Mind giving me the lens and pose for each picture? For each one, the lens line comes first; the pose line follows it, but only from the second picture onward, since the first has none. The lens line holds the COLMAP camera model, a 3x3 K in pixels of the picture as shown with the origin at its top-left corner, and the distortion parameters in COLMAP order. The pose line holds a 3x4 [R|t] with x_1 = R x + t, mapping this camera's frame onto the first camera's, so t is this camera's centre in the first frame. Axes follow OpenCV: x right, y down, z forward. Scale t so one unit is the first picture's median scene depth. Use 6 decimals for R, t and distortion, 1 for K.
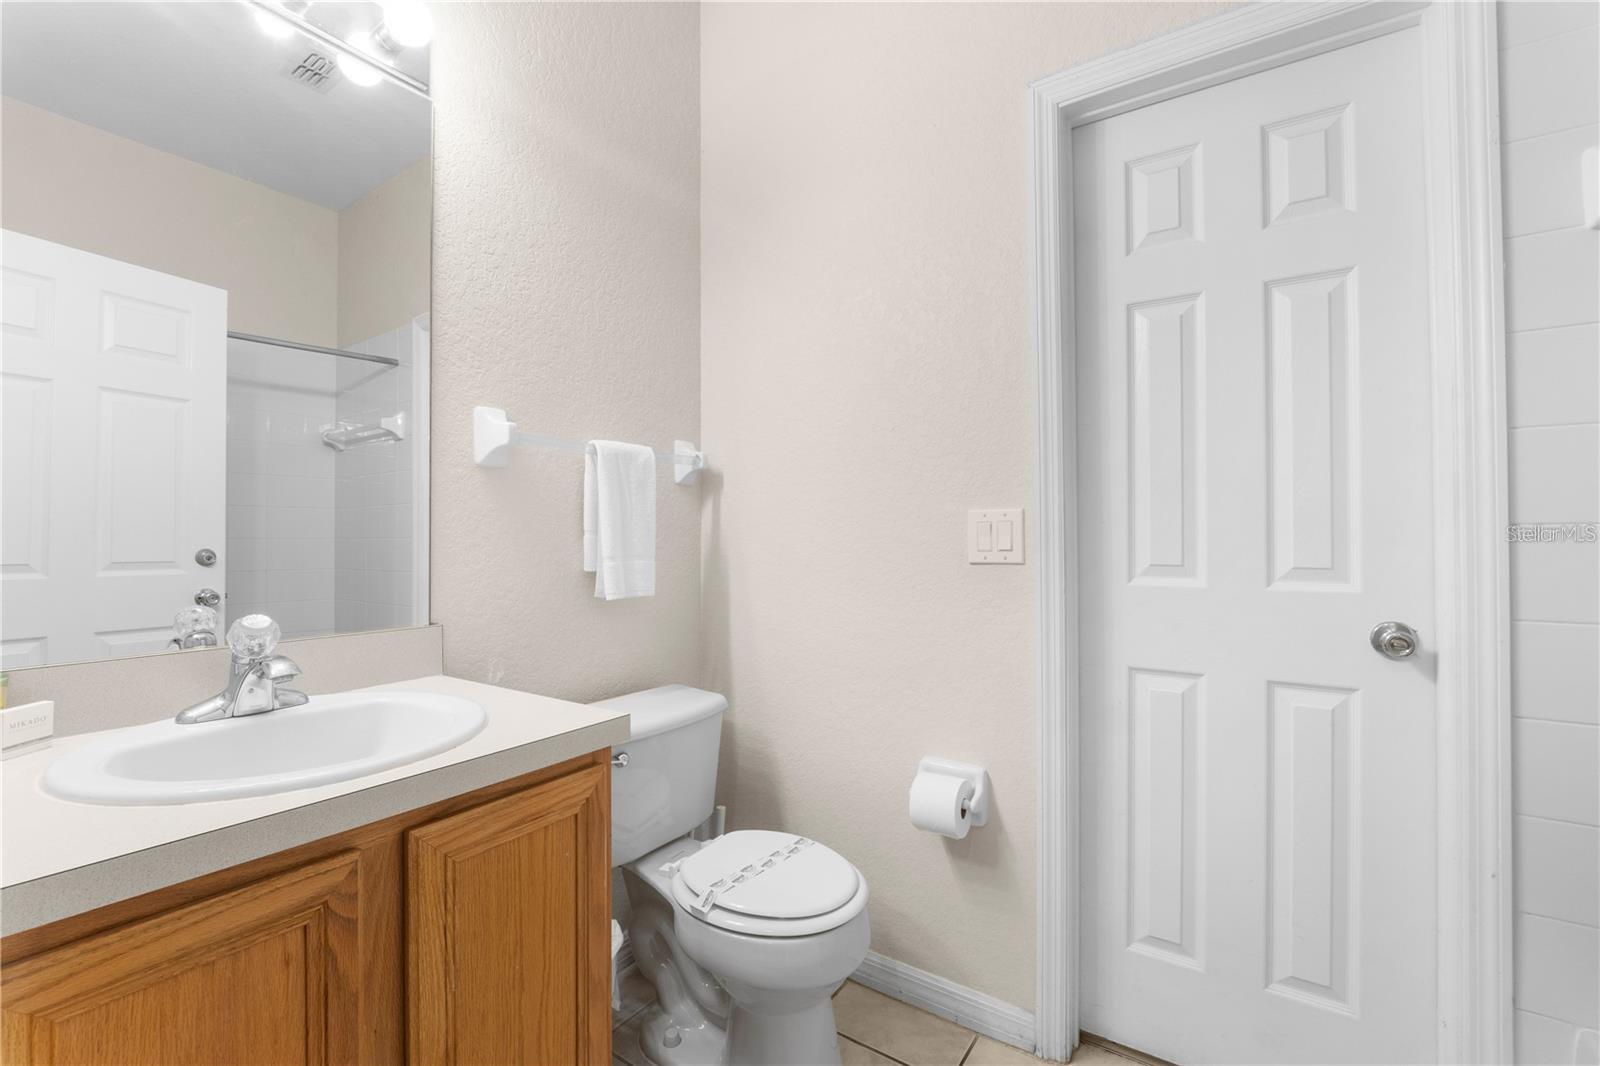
lens RADIAL K [[690.2, 0, 797.3], [0, 690.2, 524.9], [0, 0, 1]] dist [-0.010557, 0.002215]
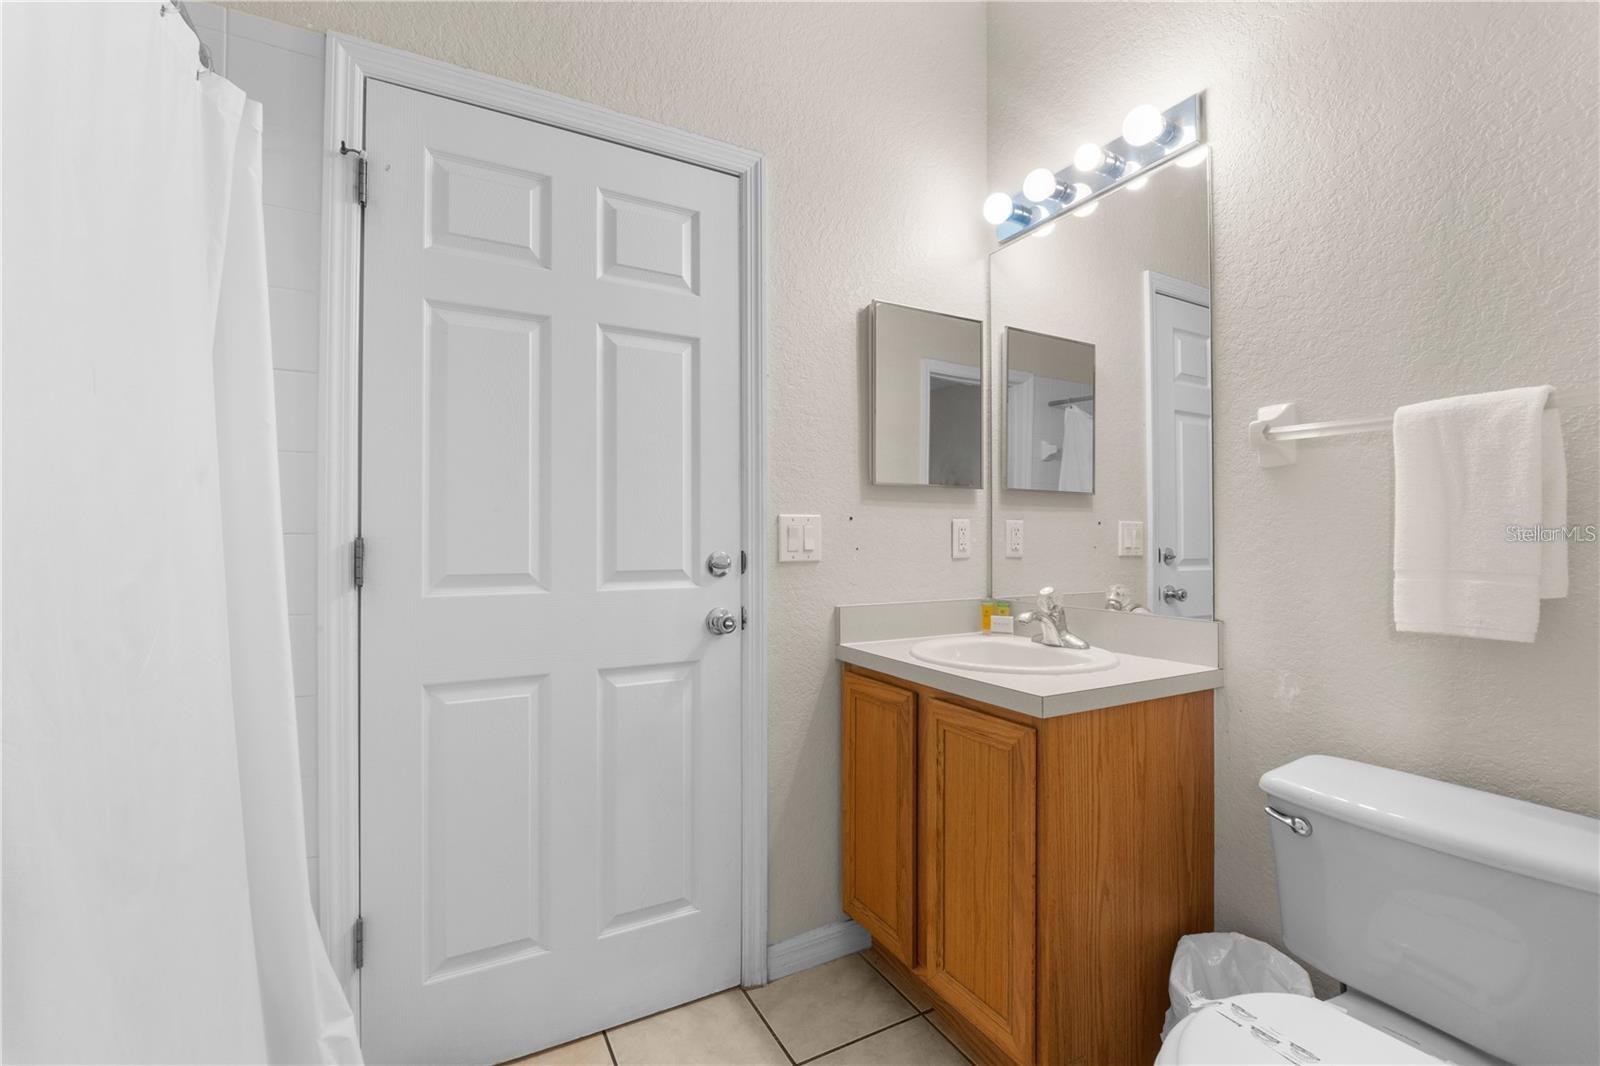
lens RADIAL K [[690.2, 0, 803.1], [0, 690.2, 541.9], [0, 0, 1]] dist [-0.010557, 0.002215]
pose [[-0.456662, -0.003684, -0.889633, 1.104768], [0.011876, 0.999877, -0.010237, 0.030358], [0.889561, -0.015240, -0.456562, 1.351397]]
